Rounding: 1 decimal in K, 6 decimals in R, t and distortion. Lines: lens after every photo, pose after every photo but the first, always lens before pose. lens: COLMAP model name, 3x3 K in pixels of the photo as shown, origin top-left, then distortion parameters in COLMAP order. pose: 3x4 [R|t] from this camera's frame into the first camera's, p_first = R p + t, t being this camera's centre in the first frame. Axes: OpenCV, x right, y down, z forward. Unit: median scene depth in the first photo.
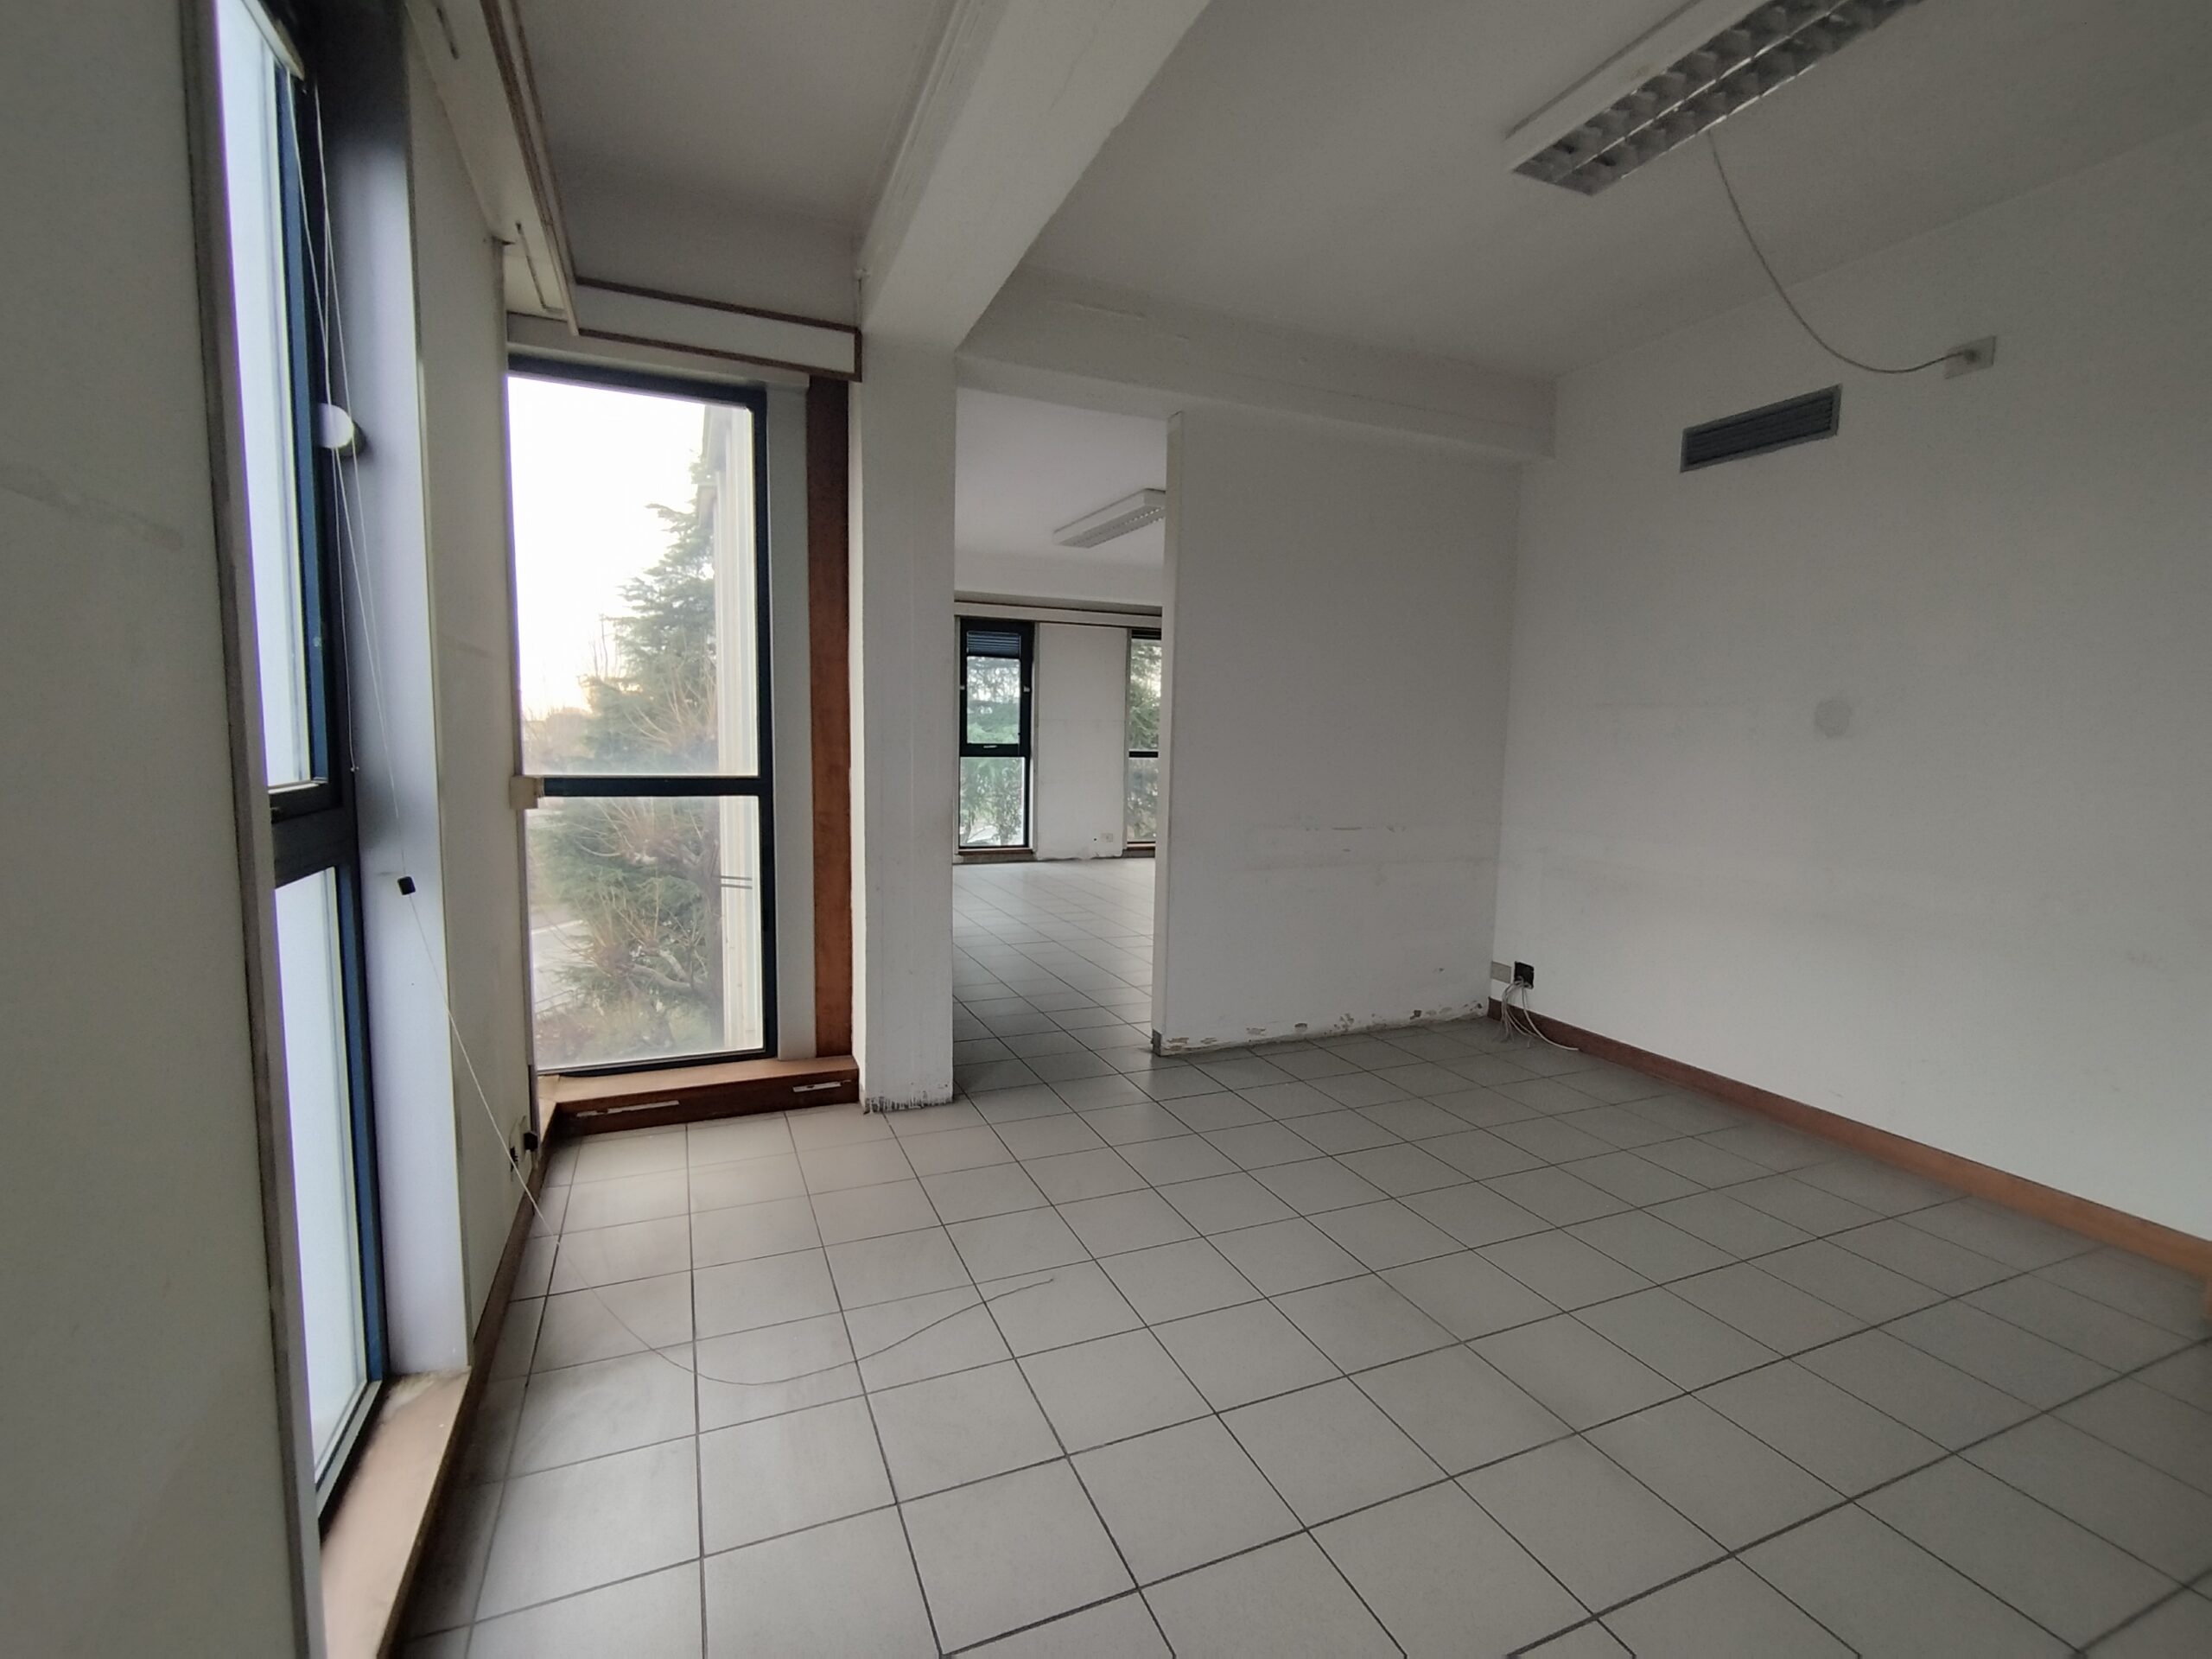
lens RADIAL K [[1004.6, 0, 1116.1], [0, 1004.6, 842.4], [0, 0, 1]] dist [-0.006419, 0.003952]
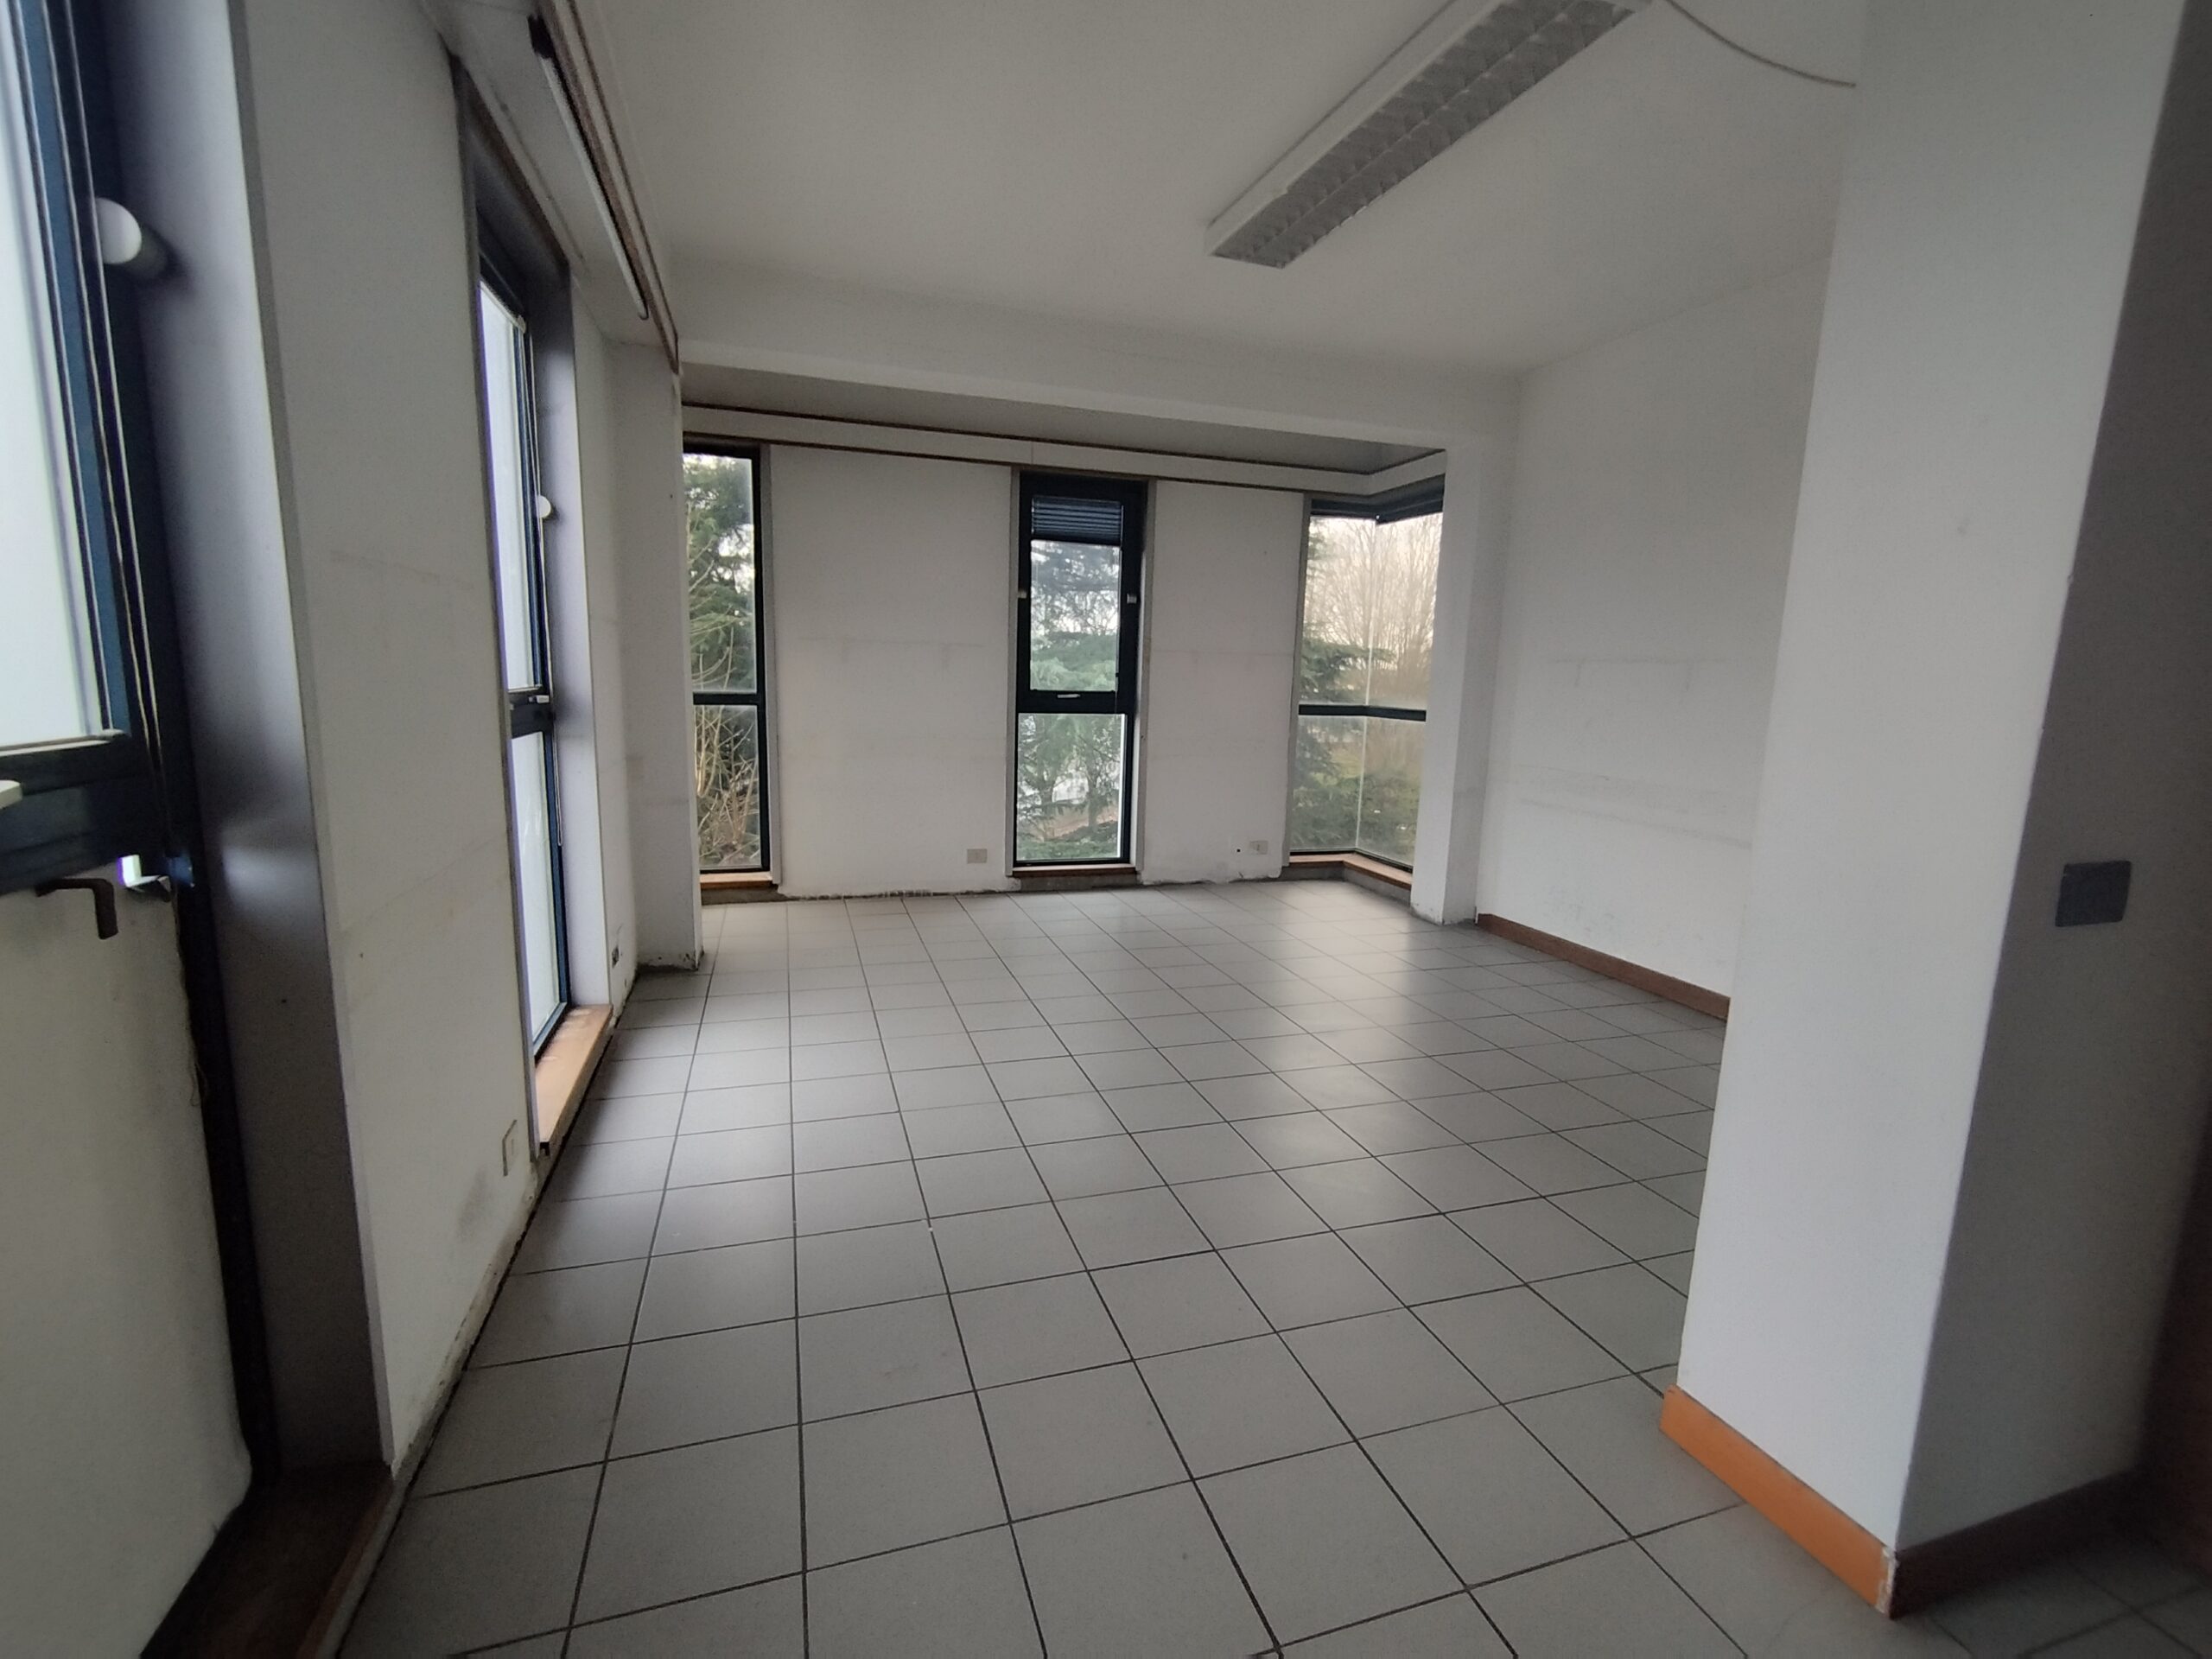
lens RADIAL K [[1004.6, 0, 1101.1], [0, 1004.6, 843.9], [0, 0, 1]] dist [-0.006419, 0.003952]
pose [[0.994407, 0.024346, -0.102773, -0.111416], [-0.018152, 0.997986, 0.060782, -0.115378], [0.104046, -0.058577, 0.992846, 1.055441]]
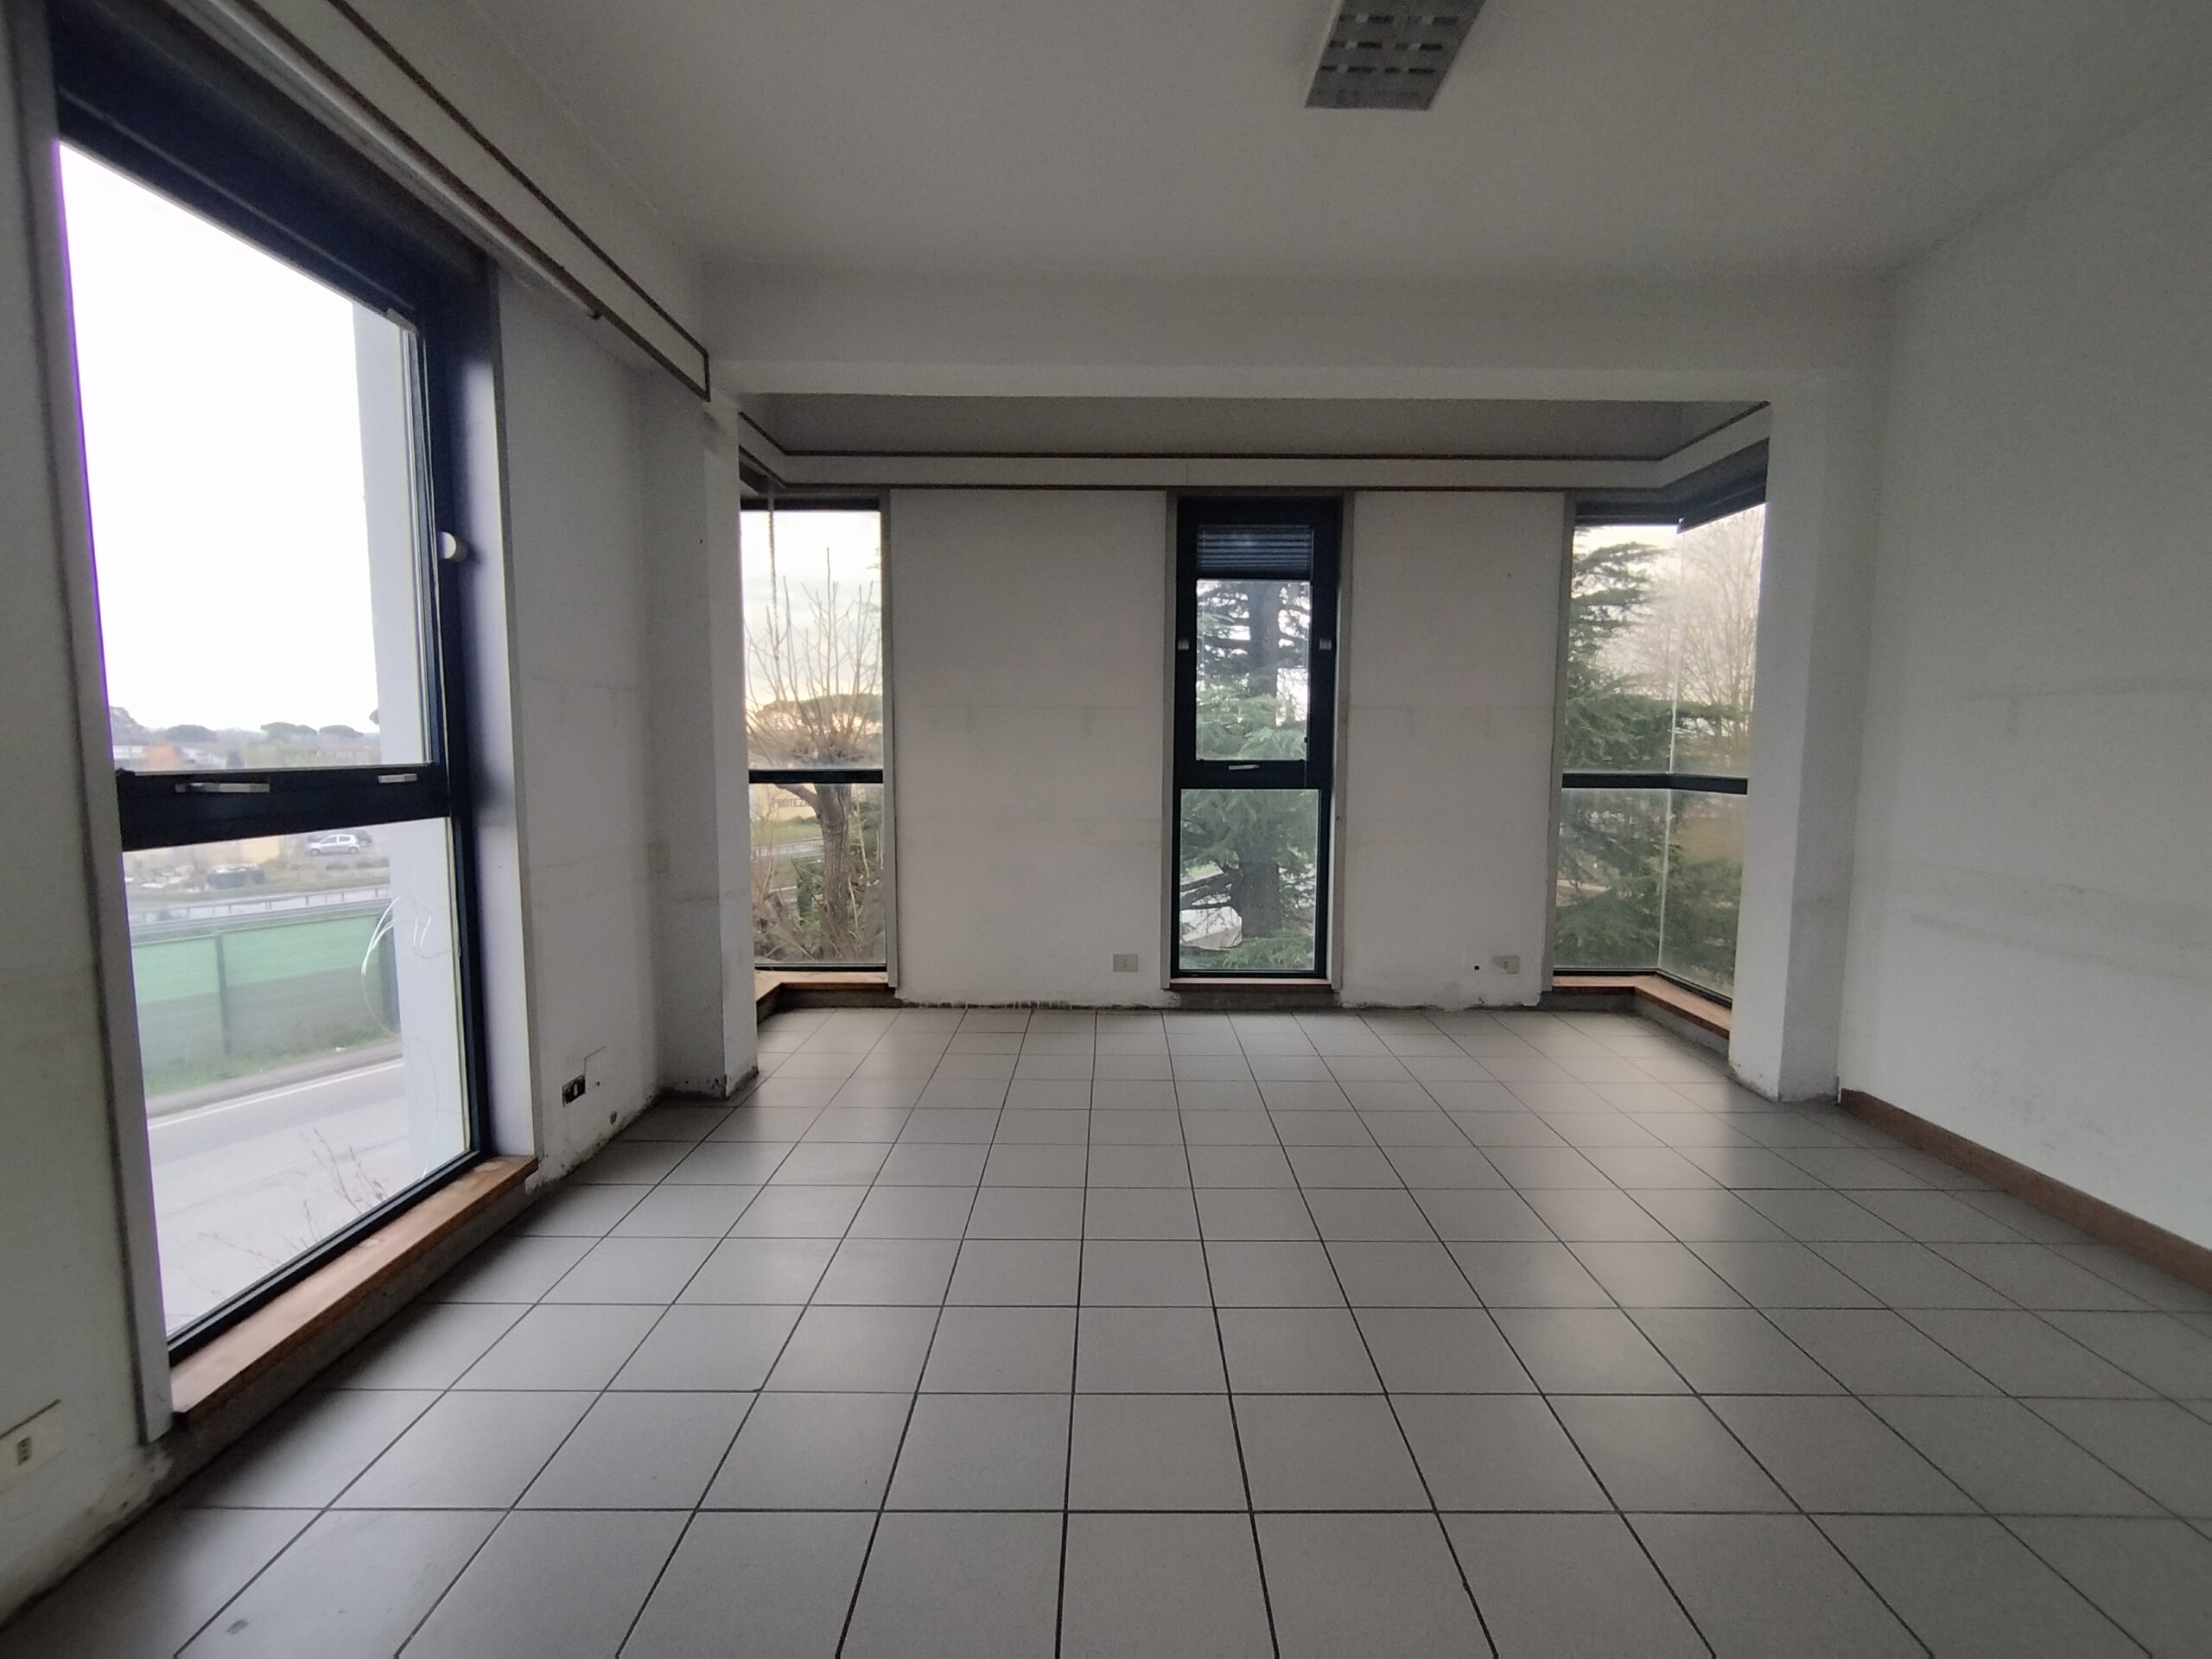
lens RADIAL K [[1004.6, 0, 1111.2], [0, 1004.6, 841.8], [0, 0, 1]] dist [-0.006419, 0.003952]
pose [[0.916694, 0.022719, -0.398944, 0.021165], [-0.028702, 0.999547, -0.009030, -0.139376], [0.398558, 0.019728, 0.916931, 1.395794]]
